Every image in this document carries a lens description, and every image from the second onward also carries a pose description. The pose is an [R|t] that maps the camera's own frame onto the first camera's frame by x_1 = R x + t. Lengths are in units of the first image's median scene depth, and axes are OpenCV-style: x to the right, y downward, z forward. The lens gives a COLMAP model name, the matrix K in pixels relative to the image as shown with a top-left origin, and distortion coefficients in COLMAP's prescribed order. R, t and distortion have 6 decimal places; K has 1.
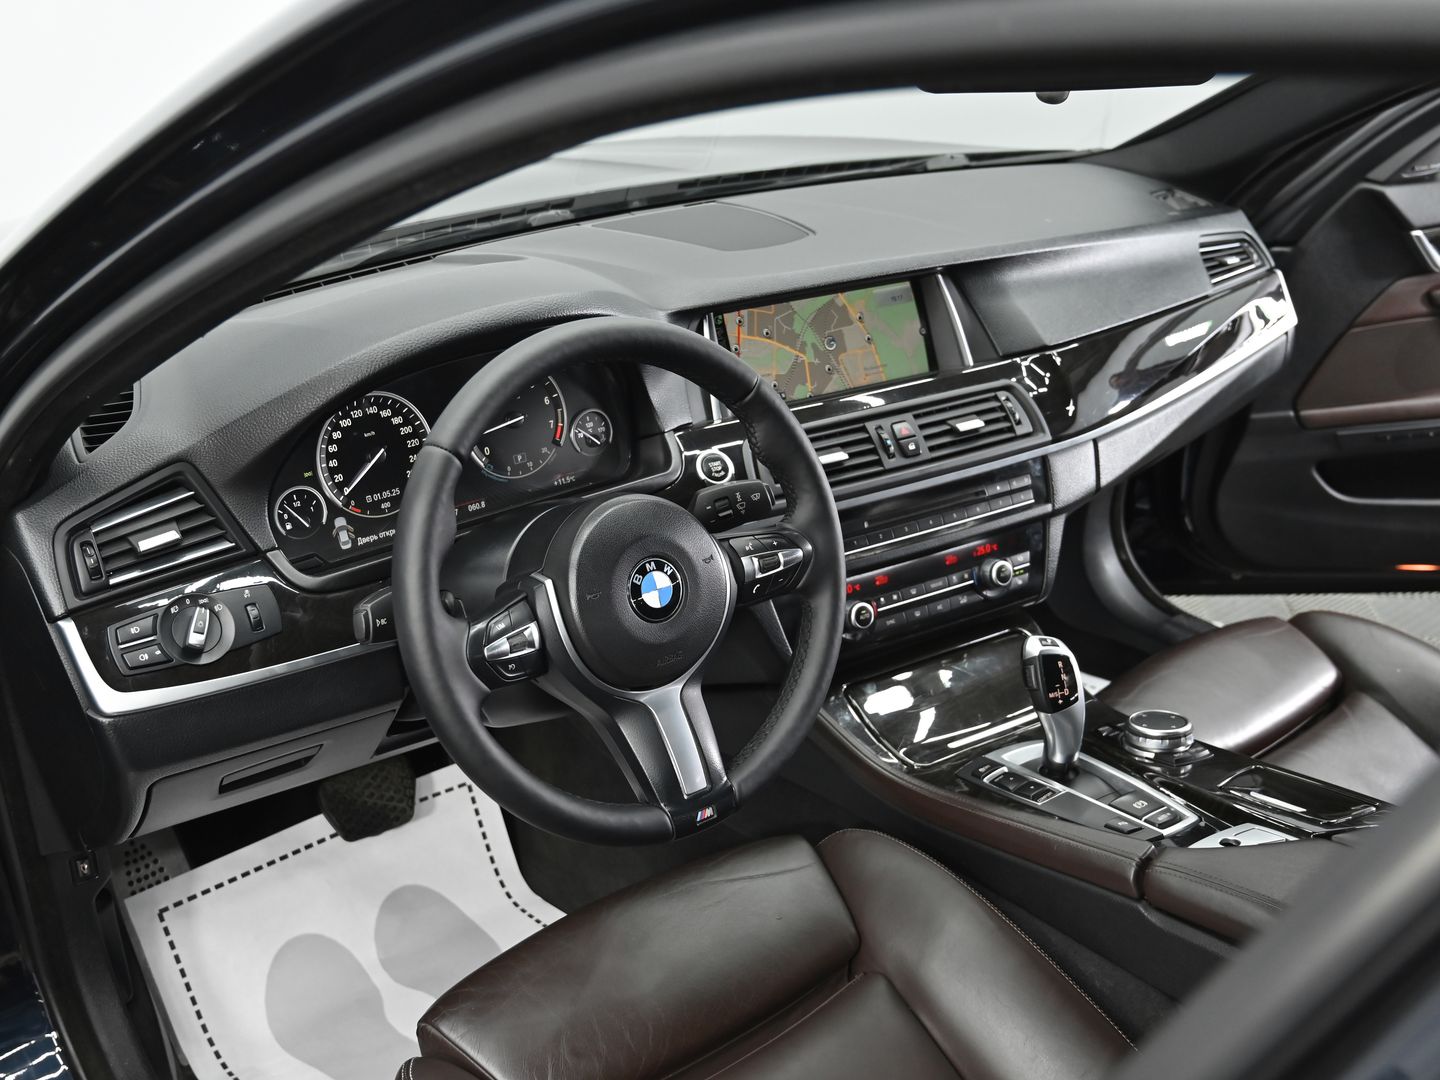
lens RADIAL K [[1456.7, 0, 638.4], [0, 1456.7, 600.8], [0, 0, 1]] dist [-0.017439, -0.009307]
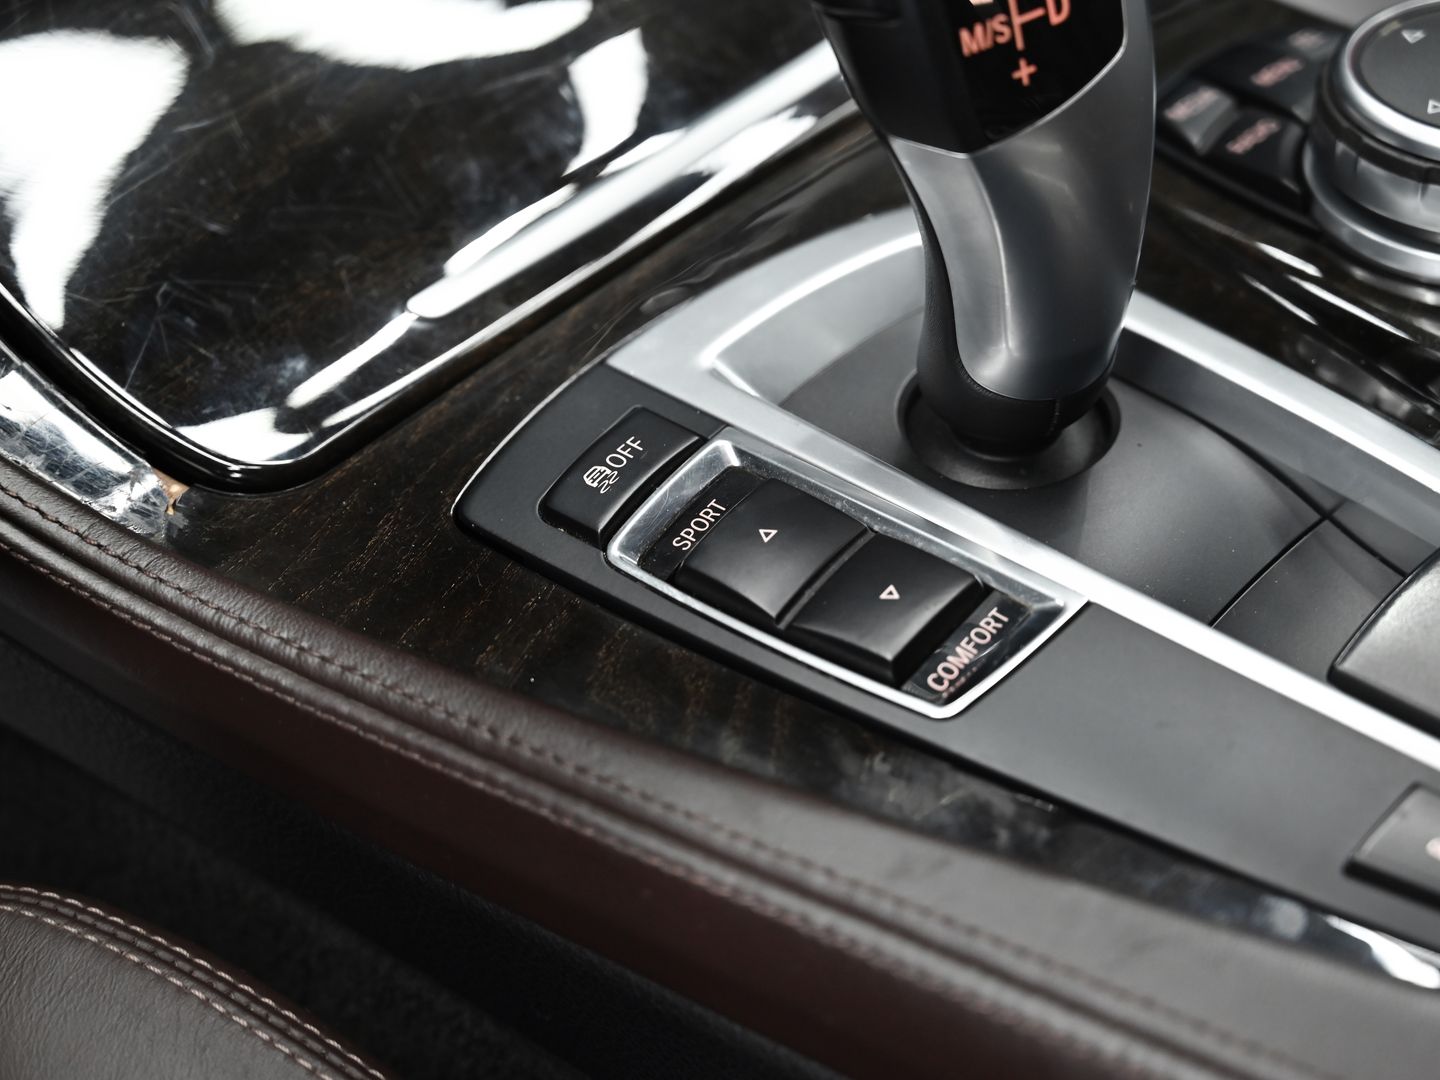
lens RADIAL K [[2750.3, 0, 751.0], [0, 2750.3, 564.9], [0, 0, 1]] dist [0.003027, 0.016551]
pose [[0.958669, -0.163027, 0.233184, 0.178186], [0.063796, 0.921864, 0.382227, -0.000038], [-0.277278, -0.351553, 0.894163, 0.708684]]
